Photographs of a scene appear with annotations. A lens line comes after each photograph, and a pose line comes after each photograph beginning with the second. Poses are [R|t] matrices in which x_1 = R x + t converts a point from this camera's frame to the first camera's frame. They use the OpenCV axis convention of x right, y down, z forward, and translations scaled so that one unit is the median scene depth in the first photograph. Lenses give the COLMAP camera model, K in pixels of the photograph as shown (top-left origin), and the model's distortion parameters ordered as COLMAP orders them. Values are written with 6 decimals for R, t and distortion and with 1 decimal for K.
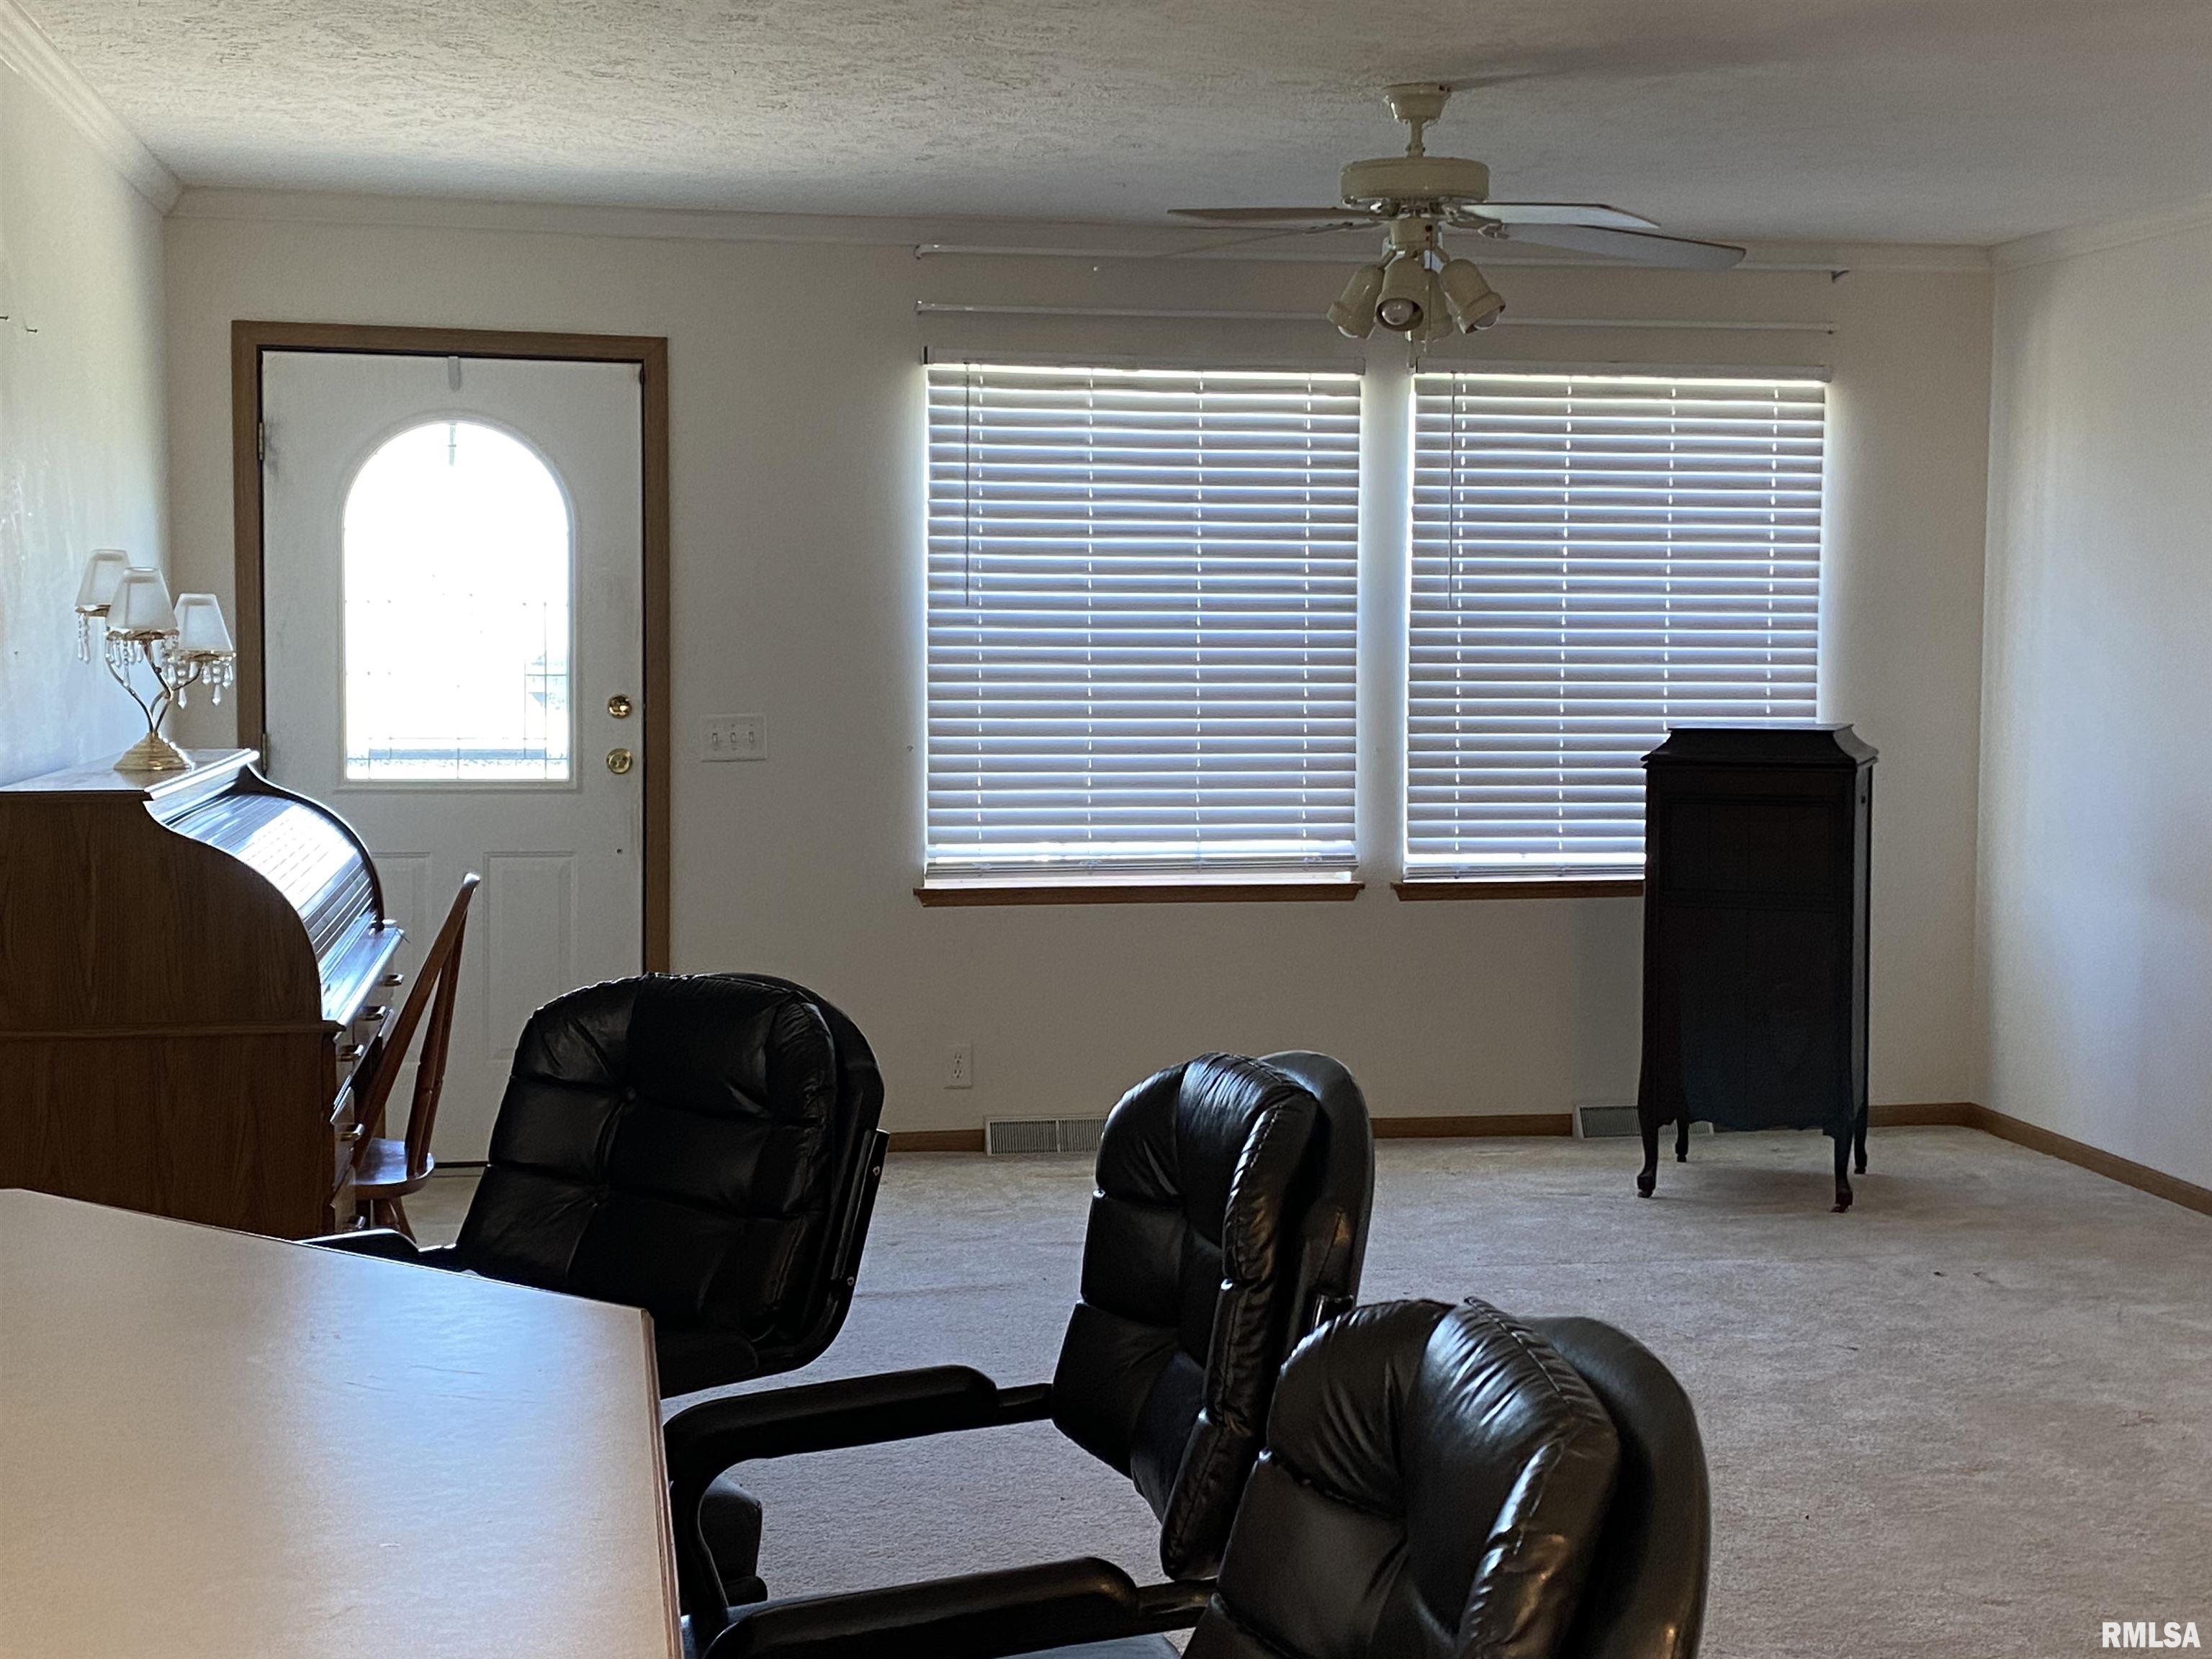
lens RADIAL K [[2715.4, 0, 1106.0], [0, 2715.4, 829.5], [0, 0, 1]] dist [0.142880, -0.381970]
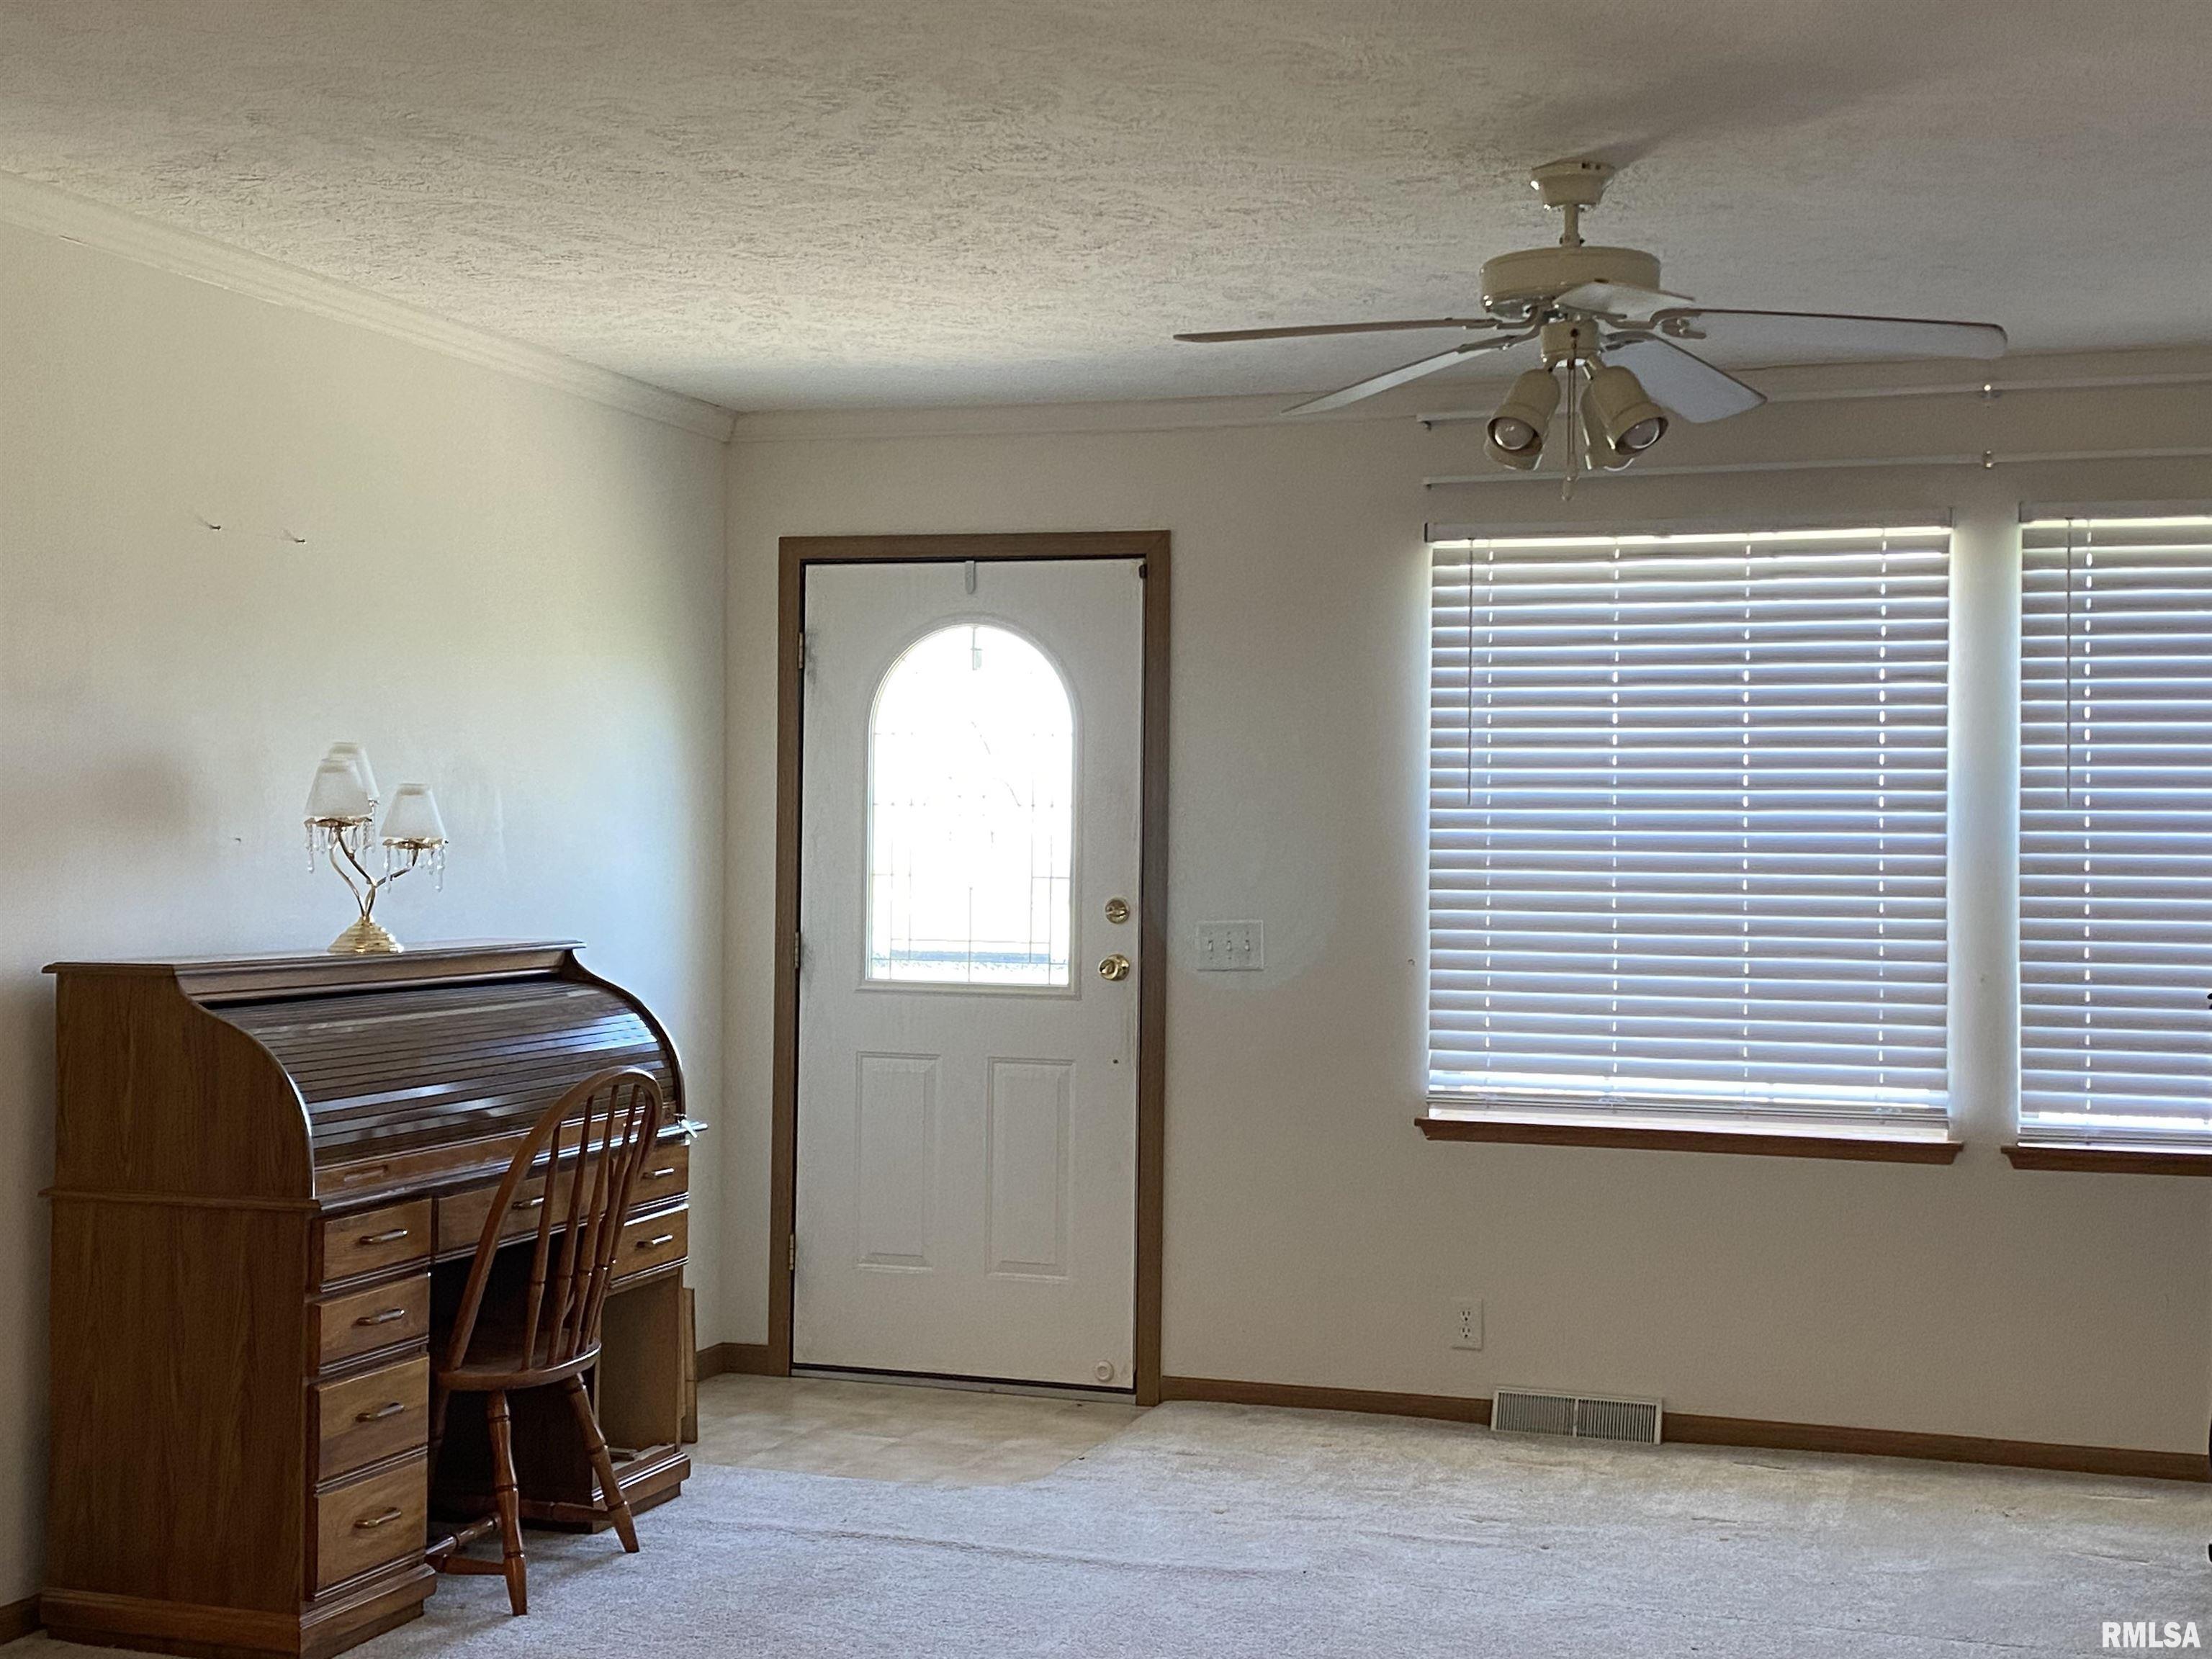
lens RADIAL K [[2715.4, 0, 1106.0], [0, 2715.4, 829.5], [0, 0, 1]] dist [0.142880, -0.381970]
pose [[0.872103, -0.000051, -0.489322, 0.287108], [-0.042438, 0.996224, -0.075740, -0.000919], [0.487478, 0.086819, 0.868808, 0.161841]]
